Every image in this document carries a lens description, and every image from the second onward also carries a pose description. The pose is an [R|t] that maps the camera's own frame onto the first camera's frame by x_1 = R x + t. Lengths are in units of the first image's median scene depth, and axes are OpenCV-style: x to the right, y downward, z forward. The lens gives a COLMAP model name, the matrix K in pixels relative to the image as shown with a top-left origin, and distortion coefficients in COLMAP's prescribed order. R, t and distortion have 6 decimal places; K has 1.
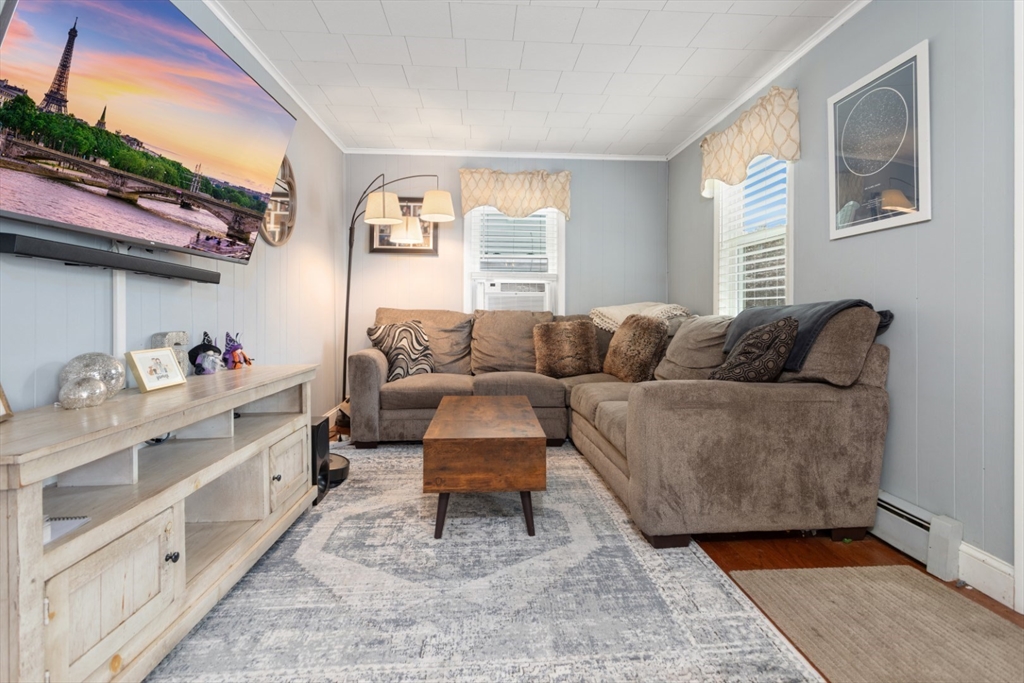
lens RADIAL K [[501.3, 0, 511.1], [0, 501.3, 307.1], [0, 0, 1]] dist [0.022179, 0.000137]
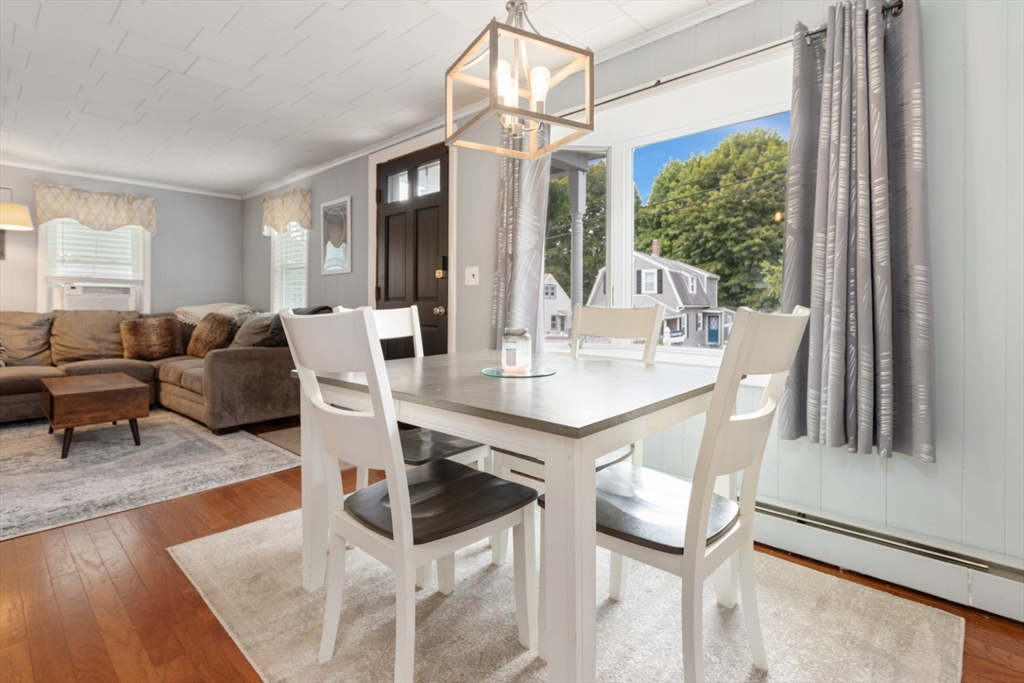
lens RADIAL K [[492.3, 0, 511.5], [0, 492.3, 300.4], [0, 0, 1]] dist [-0.001327, 0.000158]
pose [[0.717422, 0.004637, 0.696623, -0.113986], [-0.005014, 0.999986, -0.001493, -0.020862], [-0.696621, -0.002422, 0.717436, -0.568633]]
